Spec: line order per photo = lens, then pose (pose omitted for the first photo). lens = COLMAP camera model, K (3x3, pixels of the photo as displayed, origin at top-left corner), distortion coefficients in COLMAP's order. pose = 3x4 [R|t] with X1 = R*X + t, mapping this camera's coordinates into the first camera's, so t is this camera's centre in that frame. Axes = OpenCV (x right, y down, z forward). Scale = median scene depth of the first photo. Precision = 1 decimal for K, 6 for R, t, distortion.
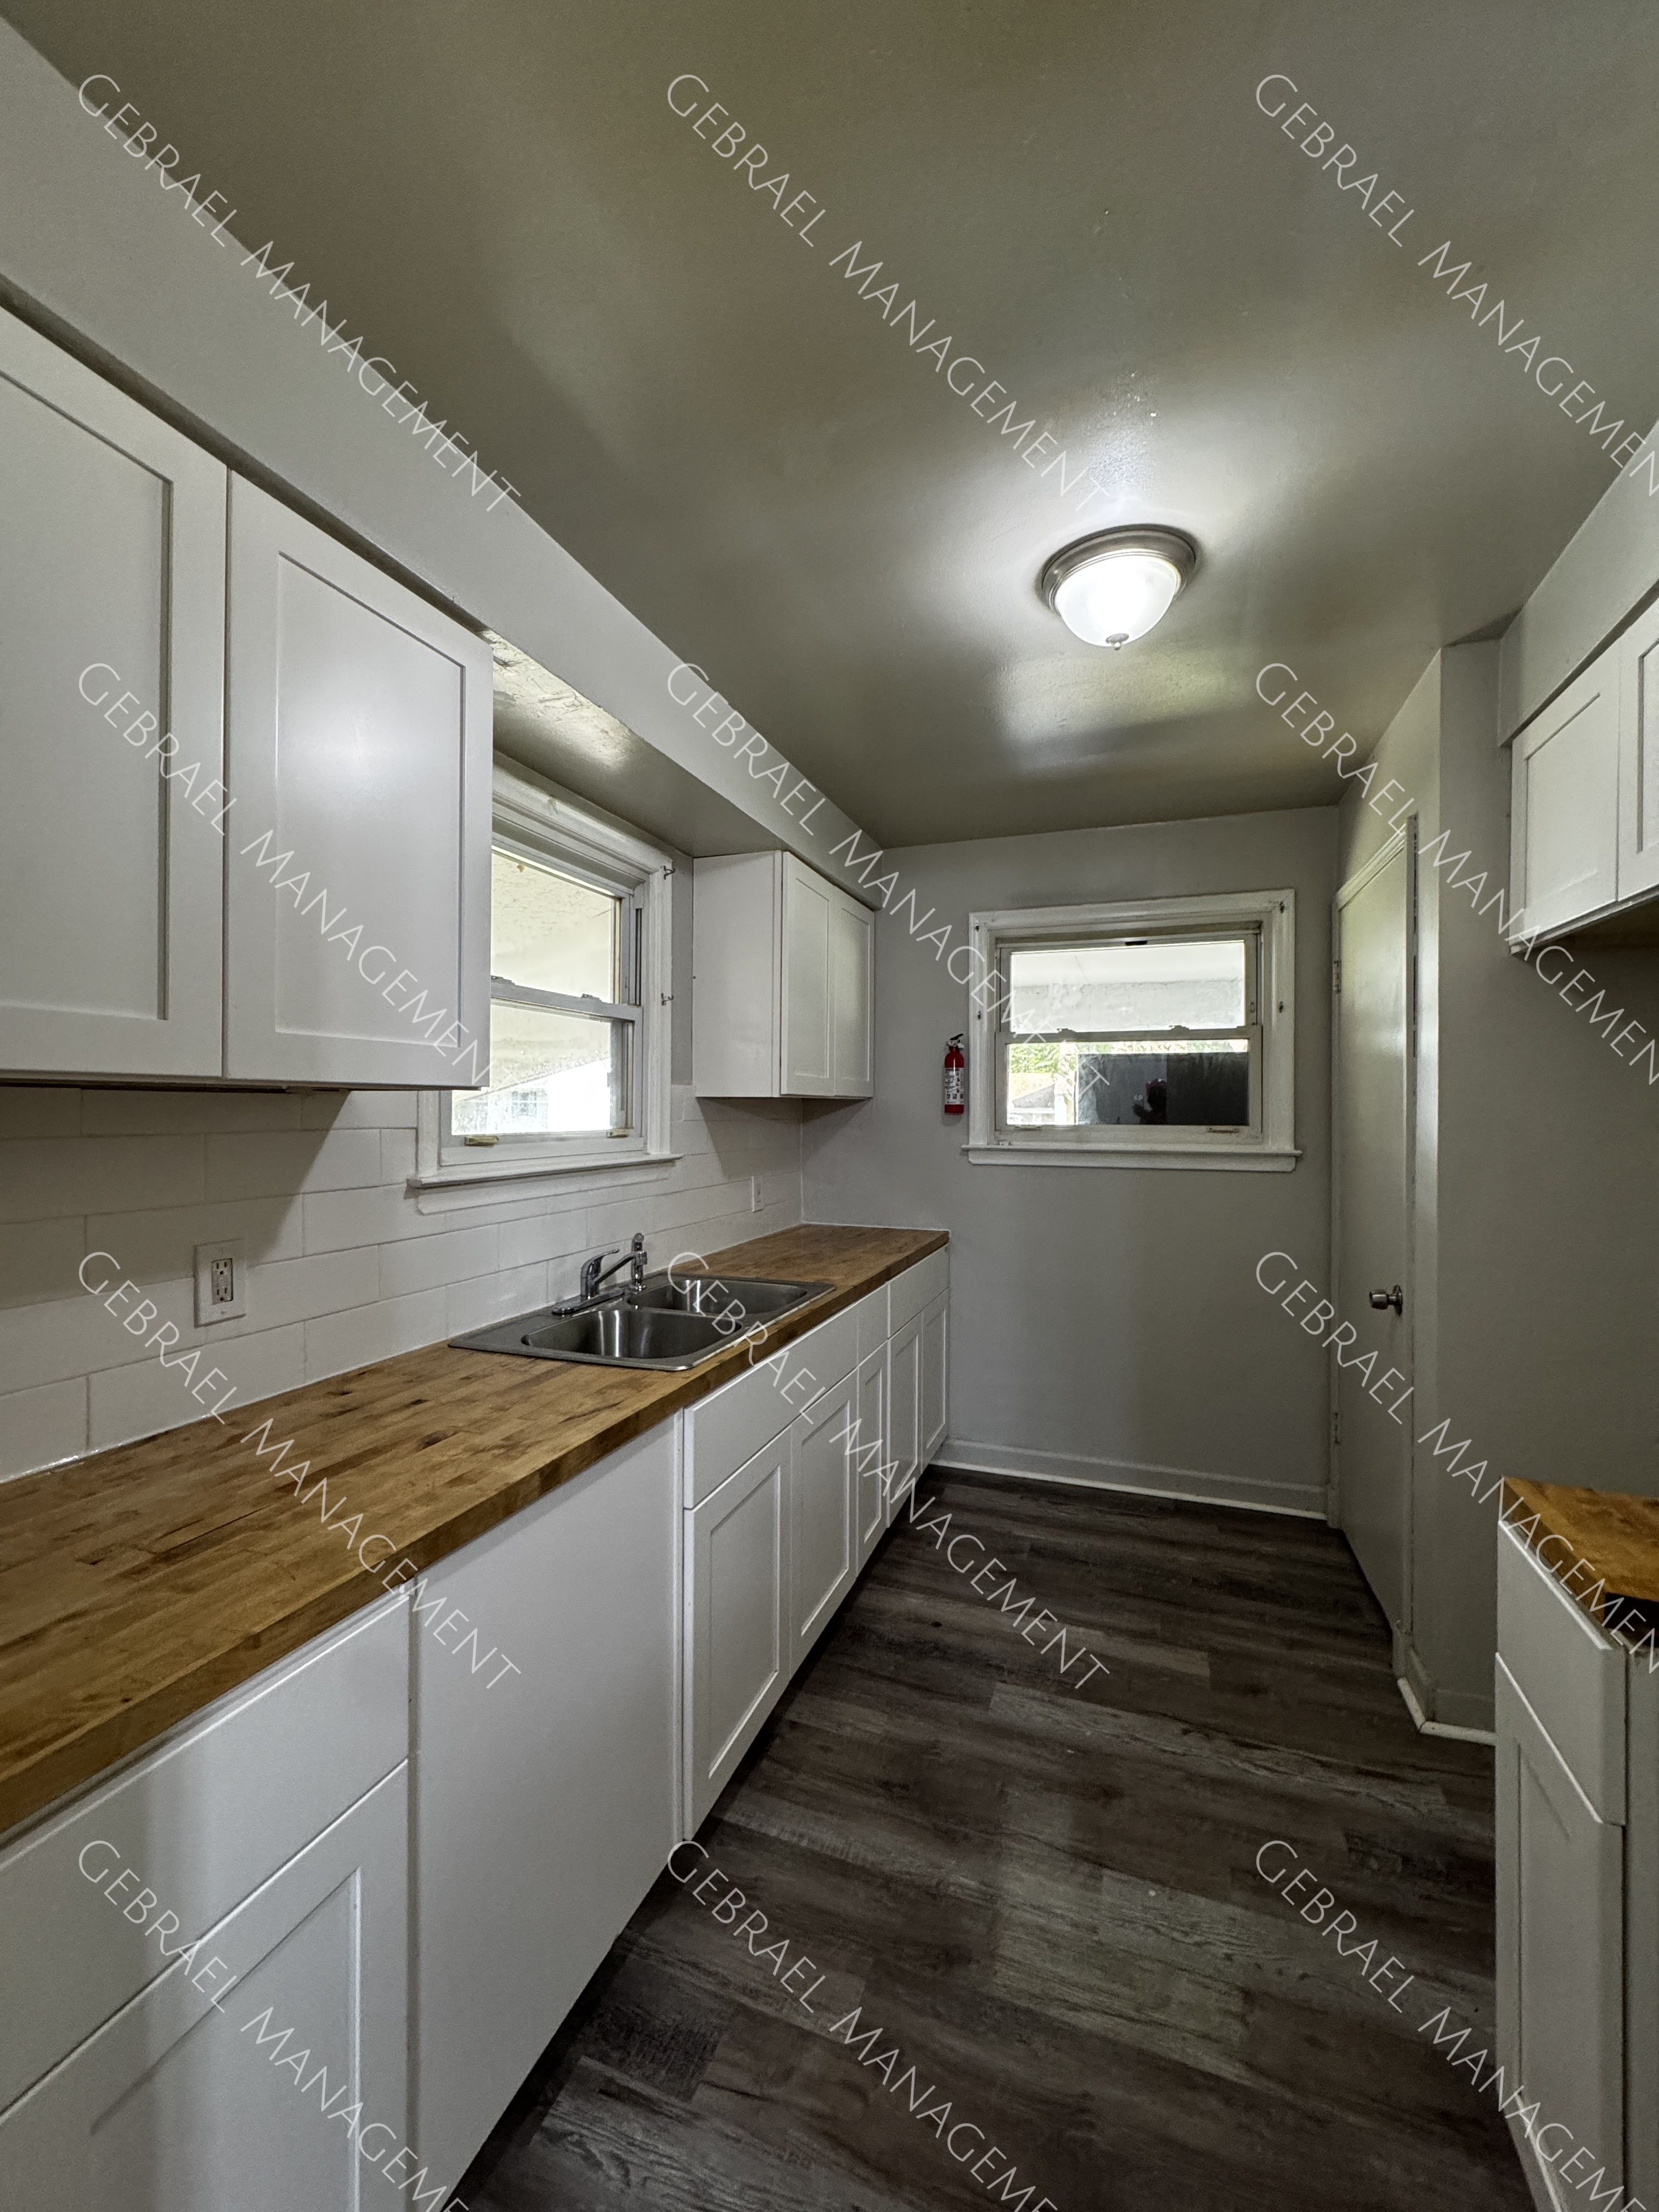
lens RADIAL K [[882.3, 0, 805.3], [0, 882.3, 1103.7], [0, 0, 1]] dist [-0.007156, 0.000753]
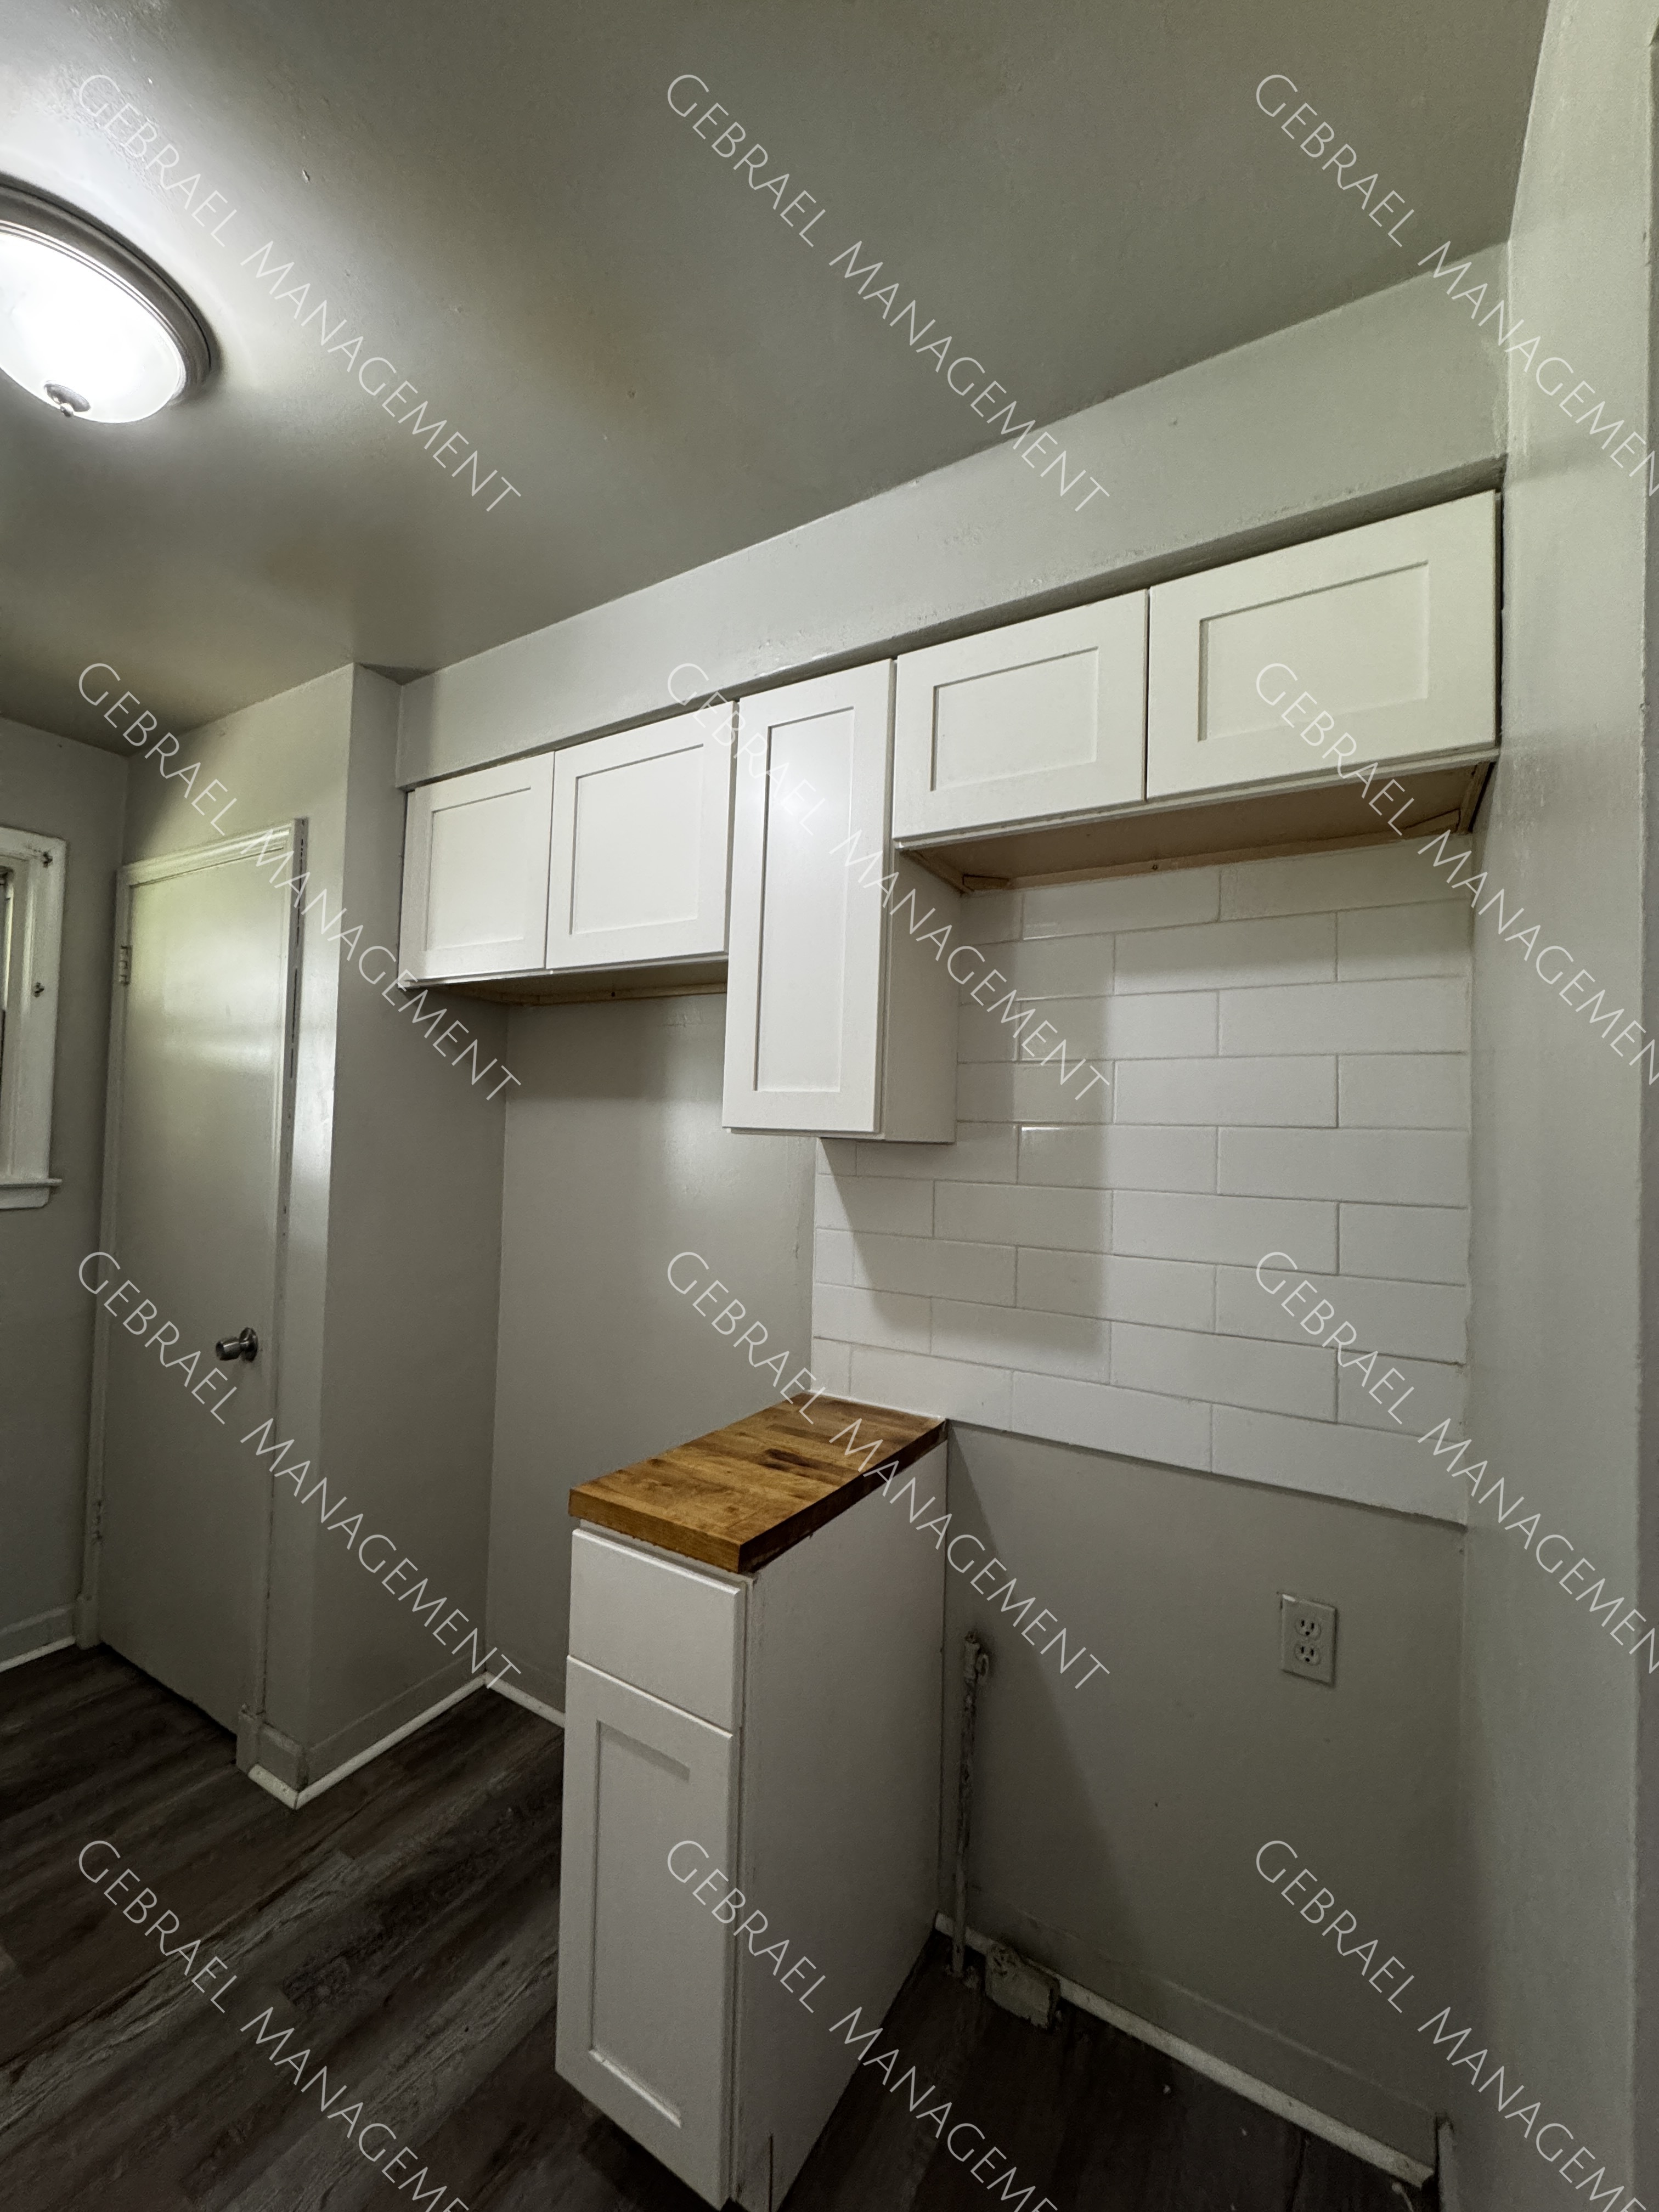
lens RADIAL K [[882.3, 0, 822.9], [0, 882.3, 1112.4], [0, 0, 1]] dist [-0.007156, 0.000753]
pose [[0.154617, 0.031451, 0.987474, -0.135205], [-0.034908, 0.999043, -0.026354, -0.011325], [-0.987358, -0.030396, 0.155567, 0.301209]]
